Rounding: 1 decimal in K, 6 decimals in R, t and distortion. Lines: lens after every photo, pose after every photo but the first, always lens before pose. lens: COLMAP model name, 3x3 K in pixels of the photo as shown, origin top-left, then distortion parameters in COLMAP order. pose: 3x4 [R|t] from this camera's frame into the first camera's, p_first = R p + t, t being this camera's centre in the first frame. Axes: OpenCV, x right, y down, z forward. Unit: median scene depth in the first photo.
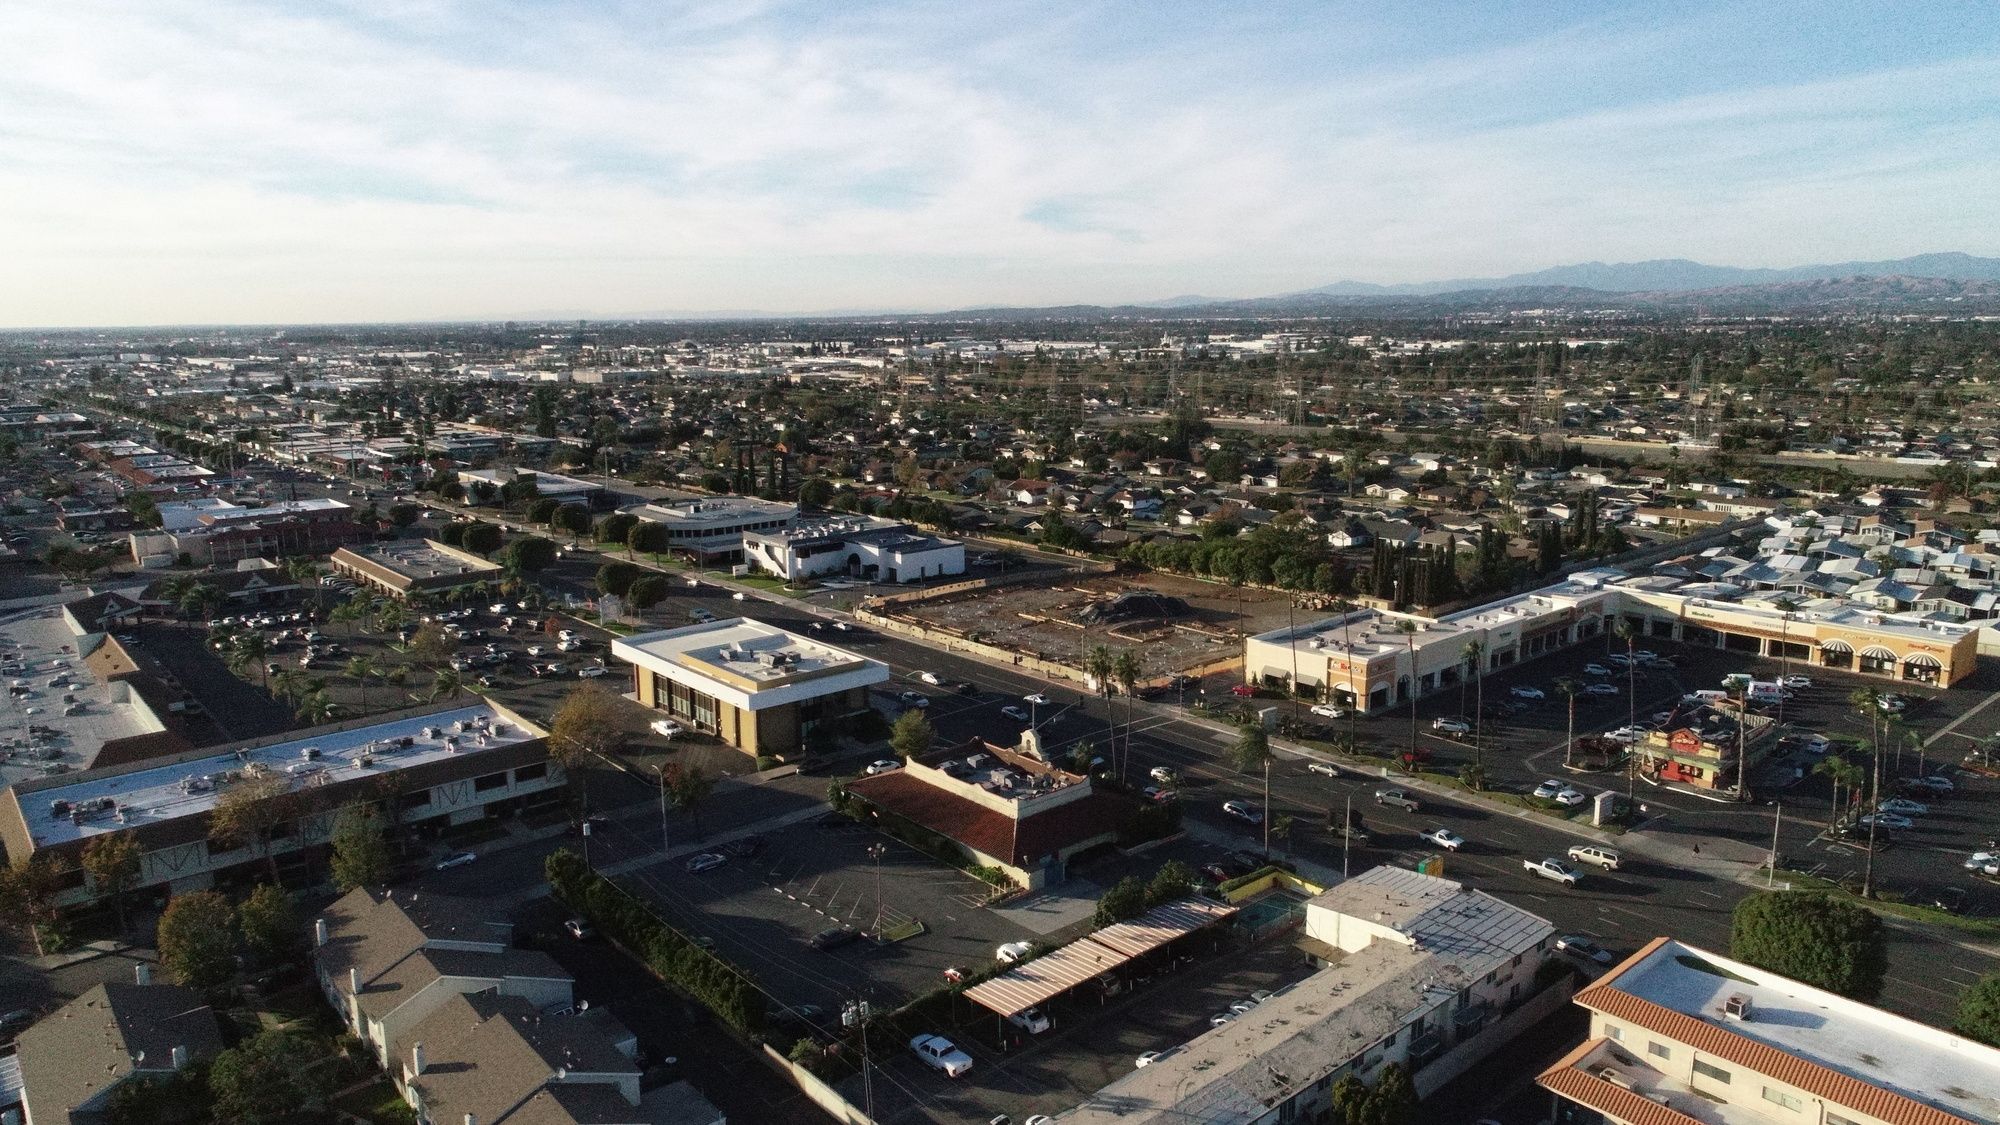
lens RADIAL K [[1340.2, 0, 1000.0], [0, 1340.2, 562.5], [0, 0, 1]] dist [-0.001575, -0.001019]
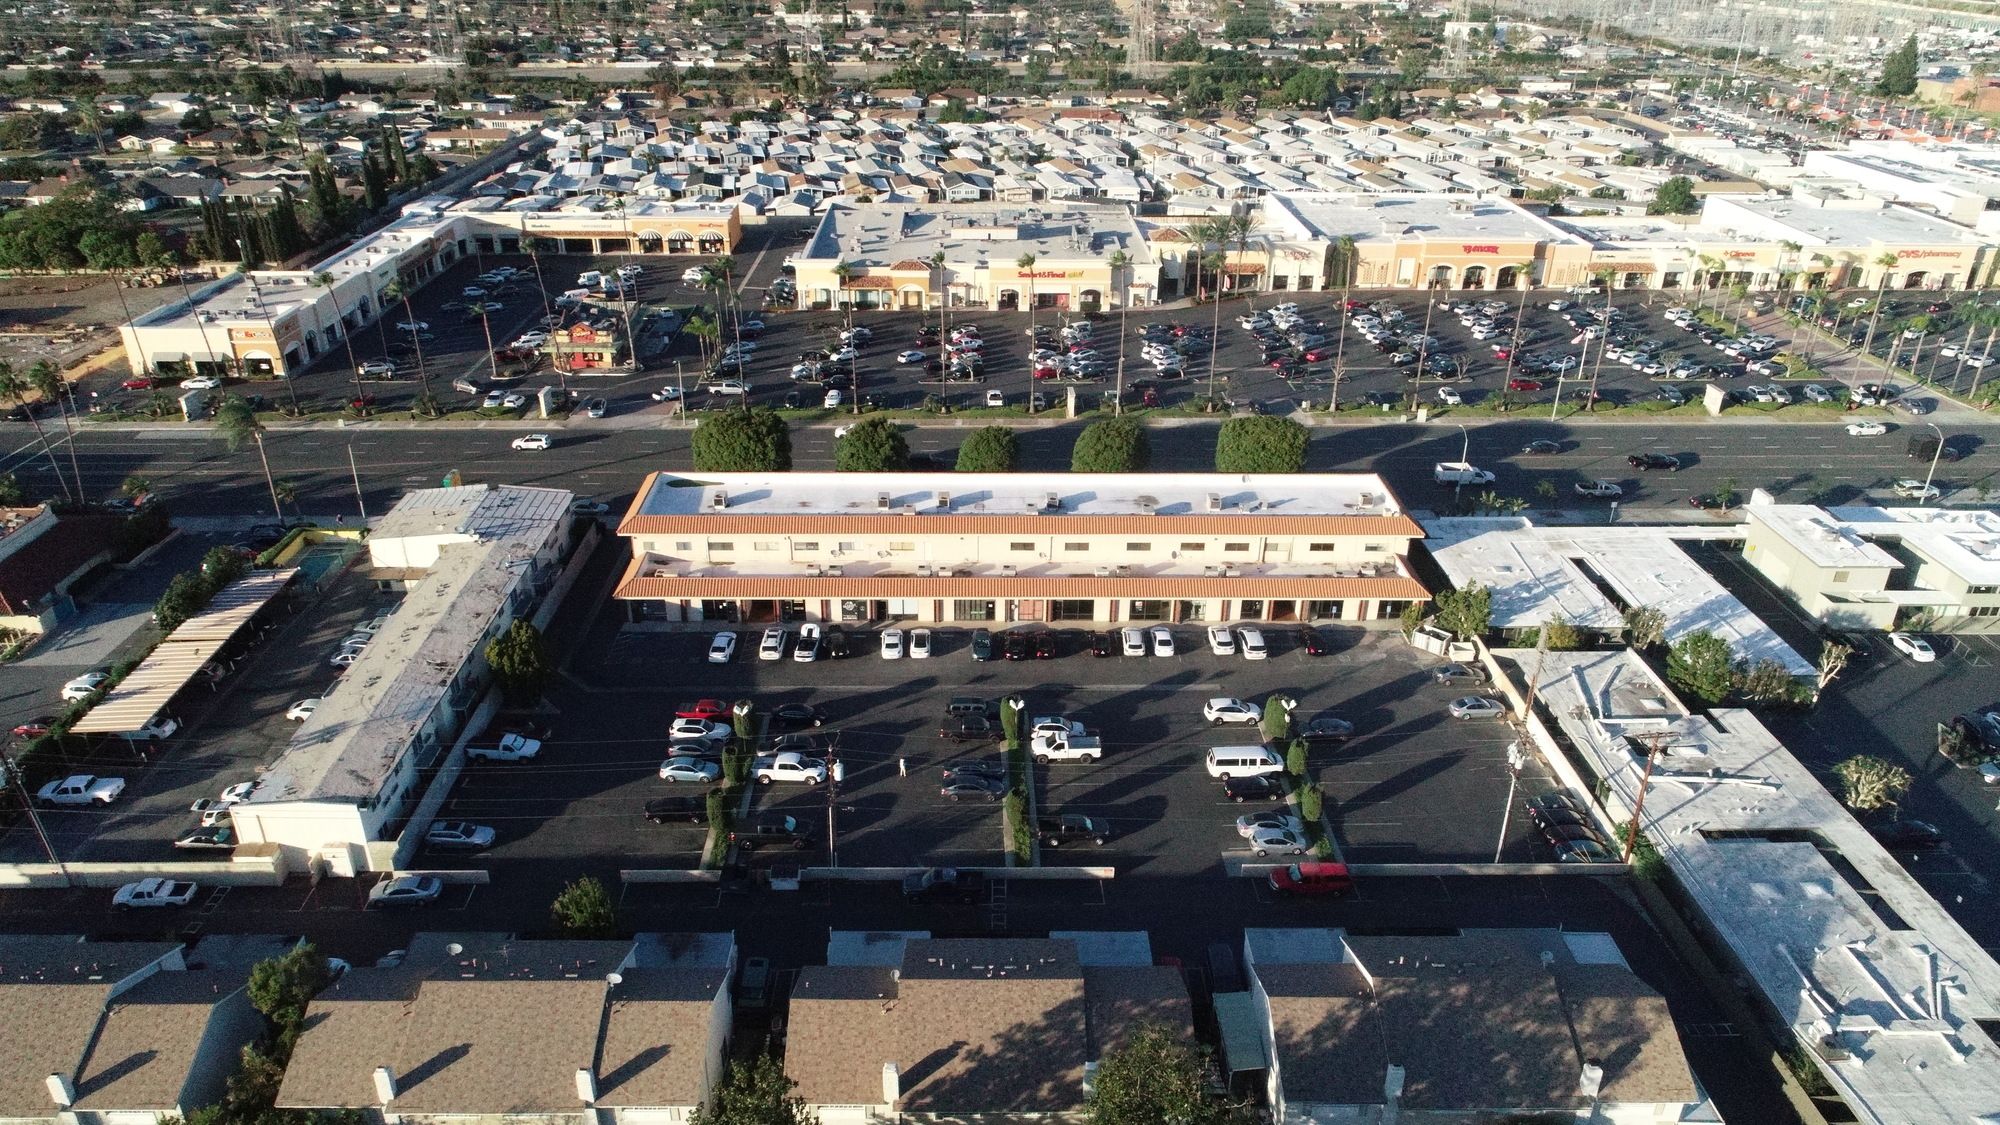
lens RADIAL K [[1340.2, 0, 1000.0], [0, 1340.2, 562.5], [0, 0, 1]] dist [-0.001575, -0.001019]
pose [[0.640292, -0.326319, 0.695372, -0.115975], [0.129302, 0.938147, 0.321187, -0.008495], [-0.757171, -0.115740, 0.642882, -0.057830]]
